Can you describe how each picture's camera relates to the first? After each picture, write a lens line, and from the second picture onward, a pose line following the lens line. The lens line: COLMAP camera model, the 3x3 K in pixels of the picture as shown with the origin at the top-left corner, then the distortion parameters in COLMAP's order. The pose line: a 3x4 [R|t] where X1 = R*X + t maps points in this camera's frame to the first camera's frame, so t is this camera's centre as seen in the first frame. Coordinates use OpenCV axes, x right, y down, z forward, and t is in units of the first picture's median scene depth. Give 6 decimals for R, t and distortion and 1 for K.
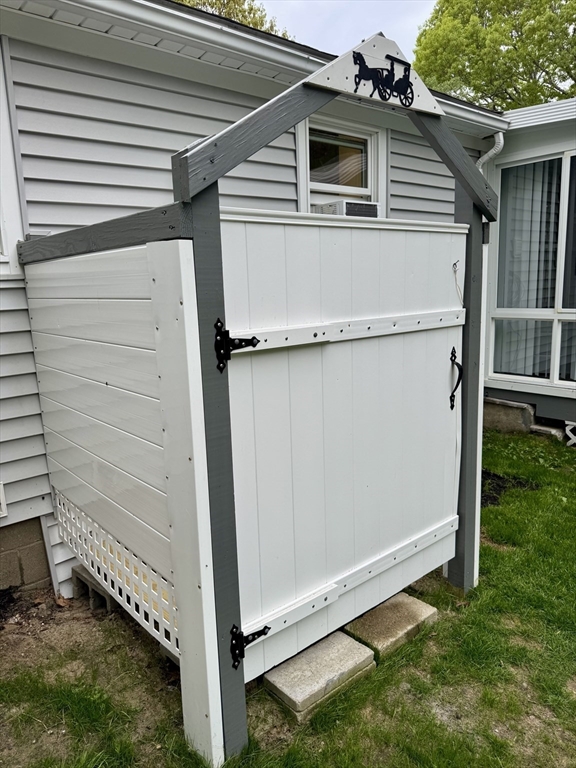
lens RADIAL K [[549.5, 0, 290.0], [0, 549.5, 384.6], [0, 0, 1]] dist [0.013764, -0.001504]
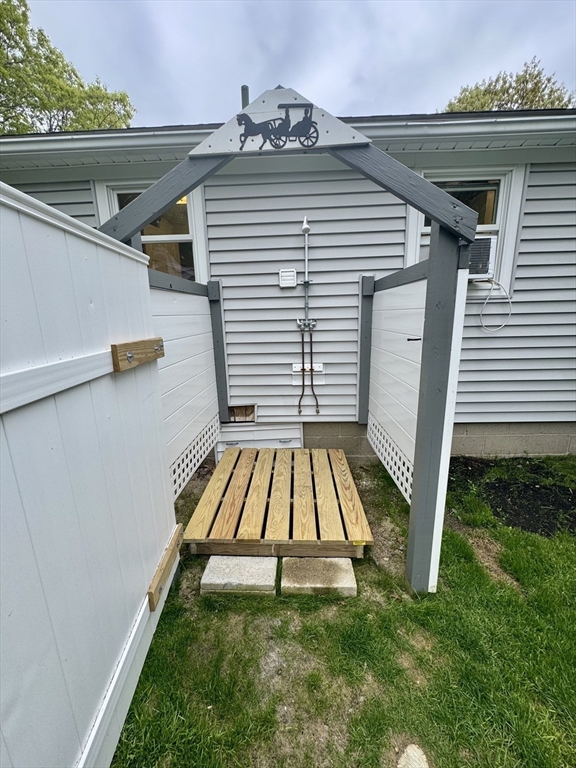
lens RADIAL K [[307.4, 0, 285.7], [0, 307.4, 381.6], [0, 0, 1]] dist [-0.003844, 0.000394]
pose [[0.730645, 0.168042, -0.661755, 0.657110], [-0.128054, 0.985766, 0.108935, -0.101935], [0.670641, 0.005148, 0.741764, 0.514756]]
